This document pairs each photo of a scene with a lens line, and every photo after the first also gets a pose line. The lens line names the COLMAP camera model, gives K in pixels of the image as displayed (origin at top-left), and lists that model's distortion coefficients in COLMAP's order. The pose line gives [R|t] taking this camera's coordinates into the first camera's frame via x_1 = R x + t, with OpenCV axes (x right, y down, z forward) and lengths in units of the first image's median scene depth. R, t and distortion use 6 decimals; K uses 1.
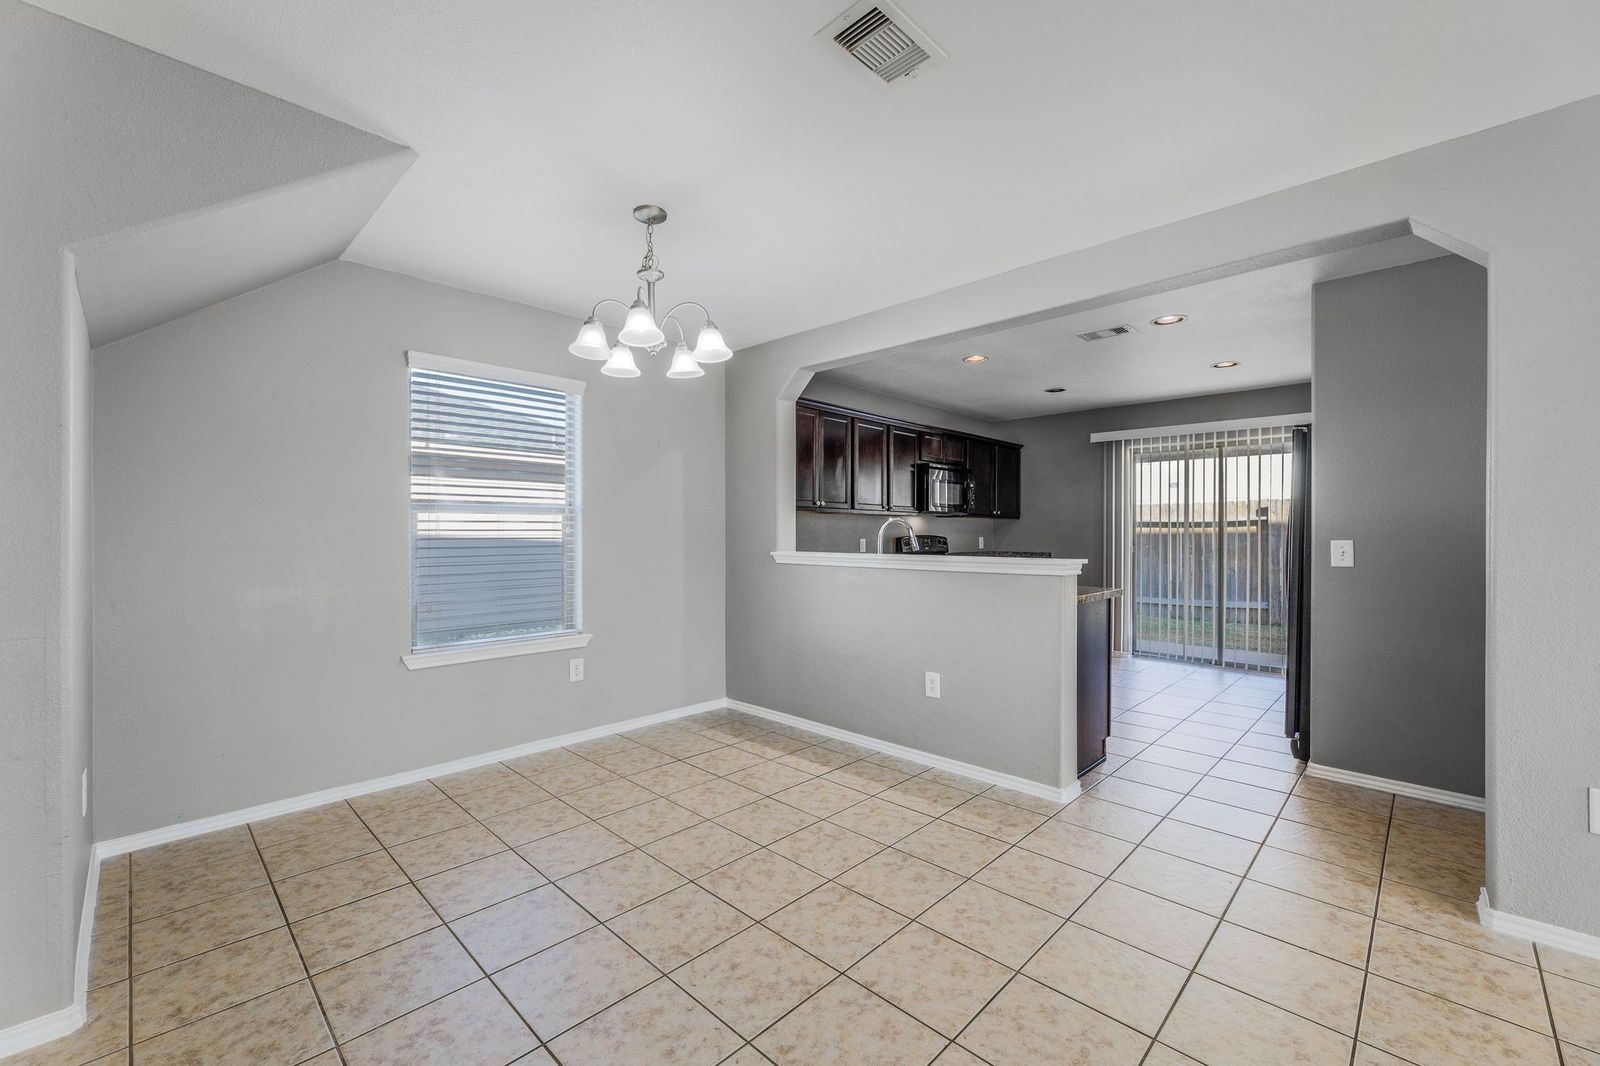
lens RADIAL K [[652.3, 0, 800.8], [0, 652.3, 528.4], [0, 0, 1]] dist [-0.010815, -0.000384]
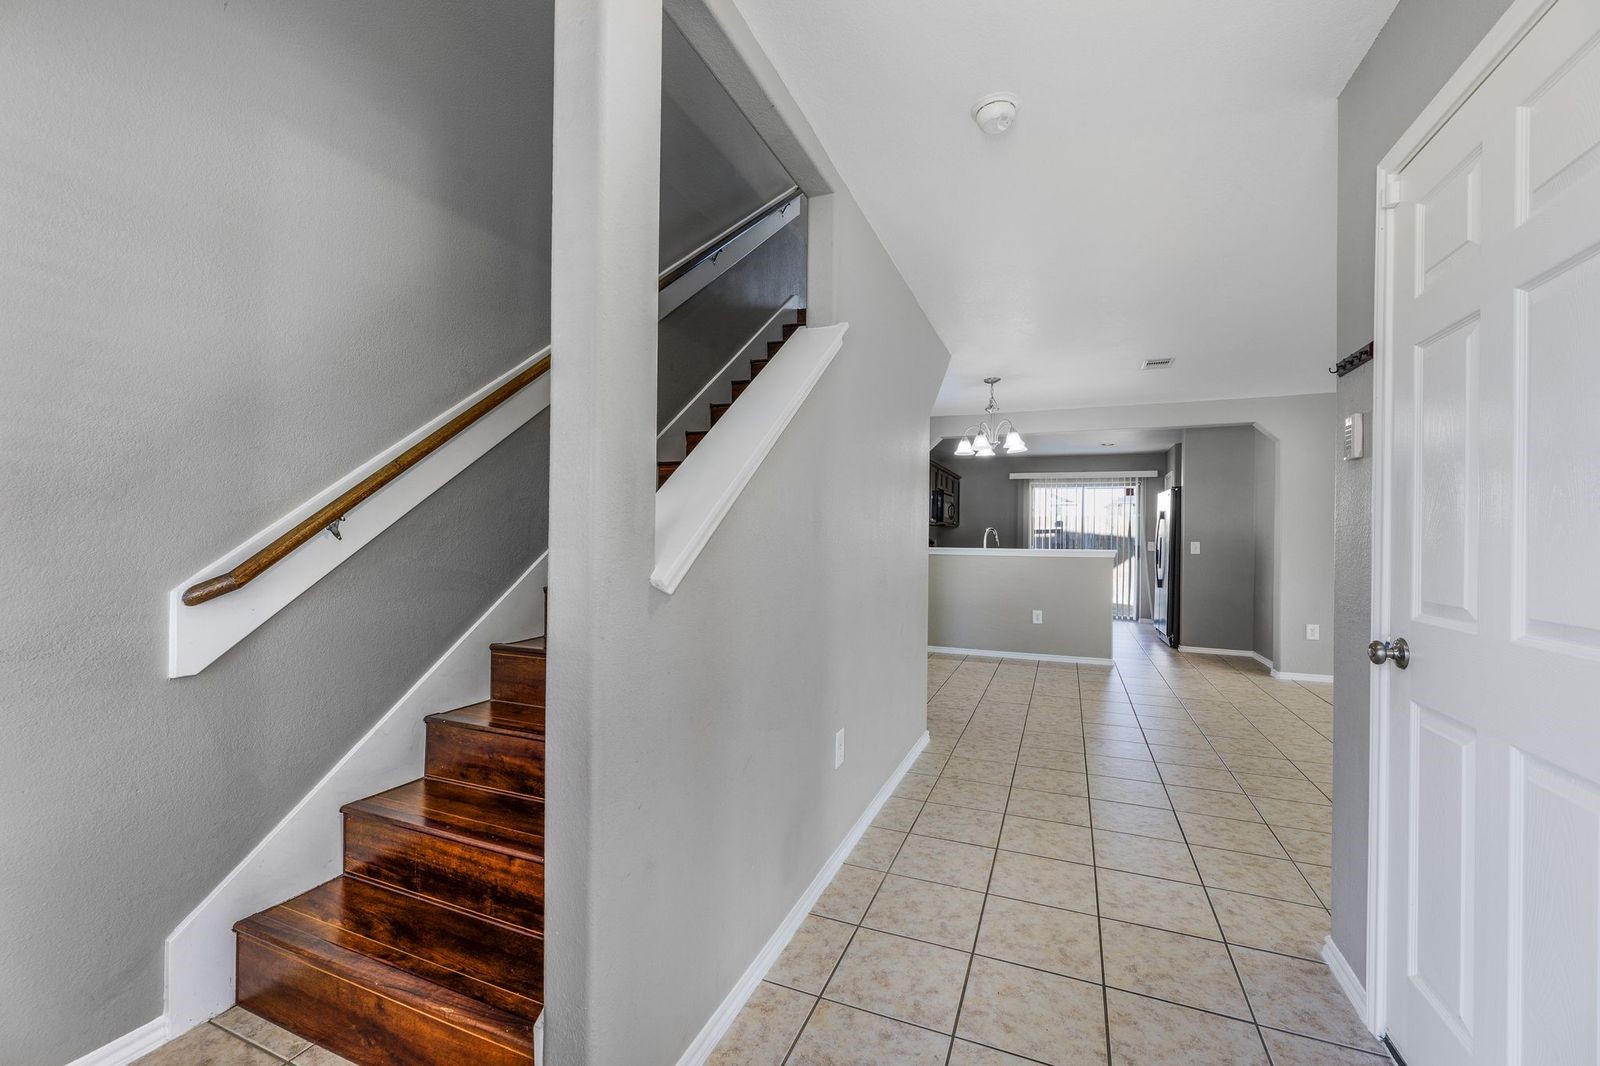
lens RADIAL K [[652.3, 0, 807.1], [0, 652.3, 513.7], [0, 0, 1]] dist [-0.010815, -0.000384]
pose [[0.927074, 0.025310, 0.374023, -1.211656], [-0.016292, 0.999496, -0.027253, 0.004577], [-0.374524, 0.019172, 0.927019, -0.540057]]
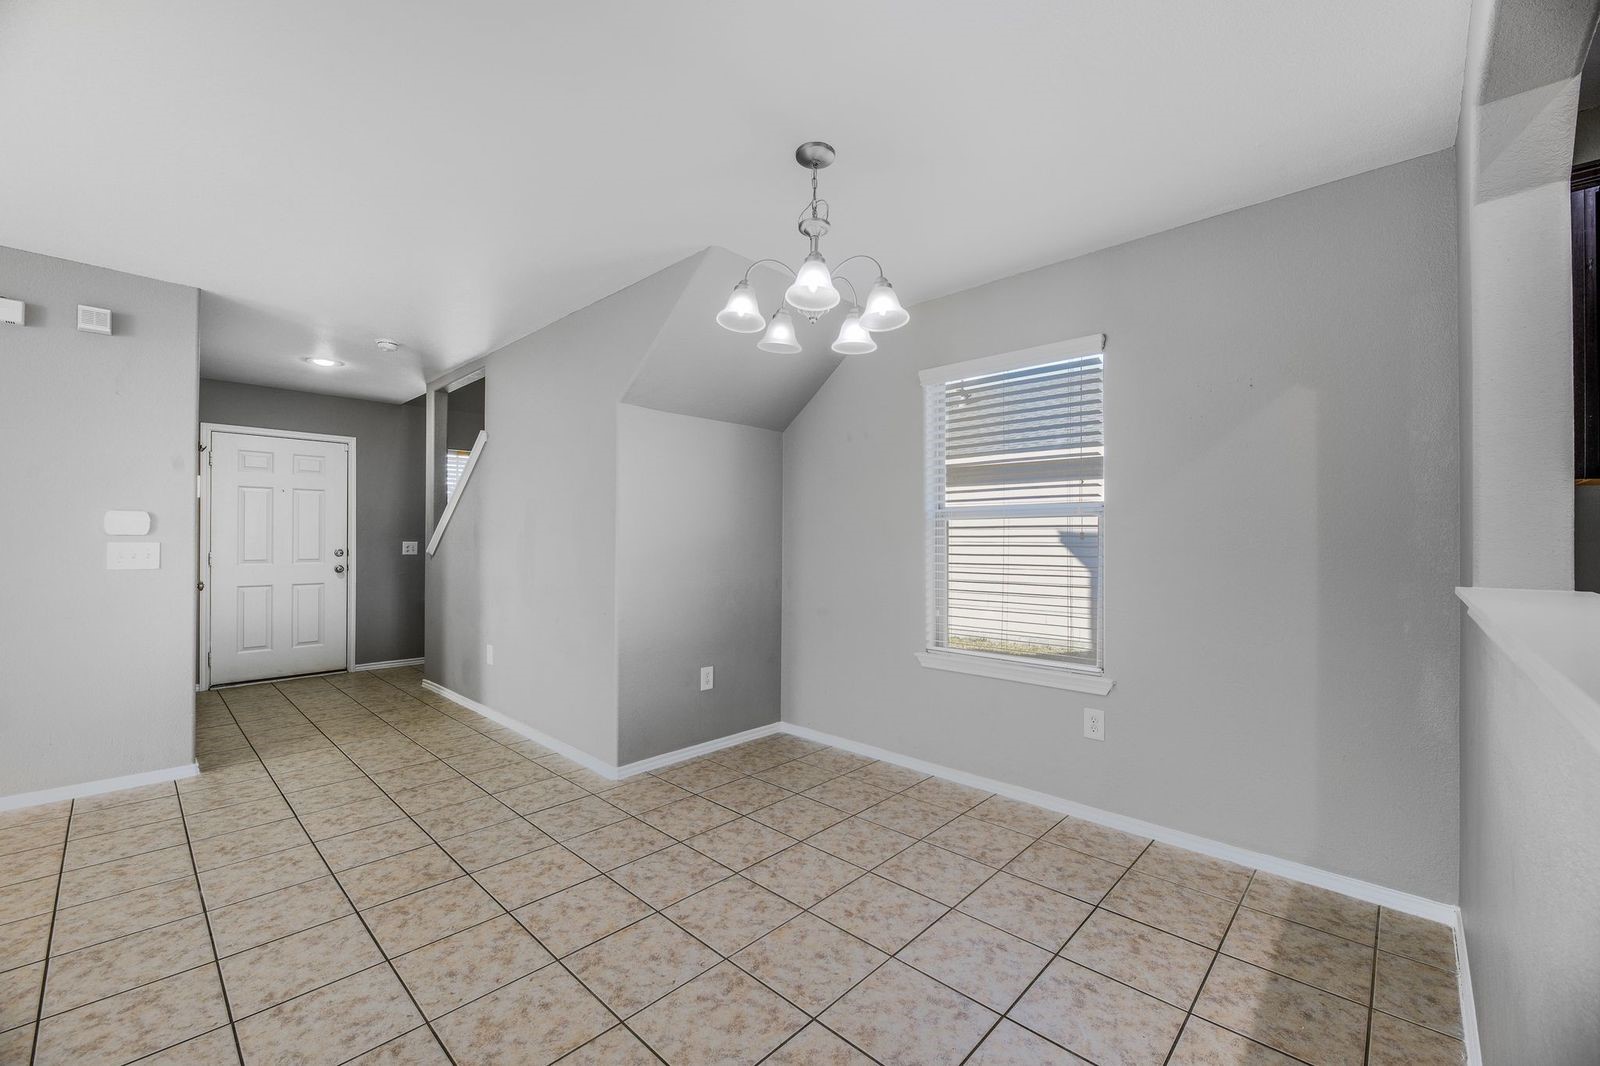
lens RADIAL K [[652.3, 0, 794.7], [0, 652.3, 539.6], [0, 0, 1]] dist [-0.010815, -0.000384]
pose [[0.003987, 0.001615, -0.999991, 0.466591], [0.000939, 0.999998, 0.001619, 0.005459], [0.999992, -0.000945, 0.003986, 0.768946]]
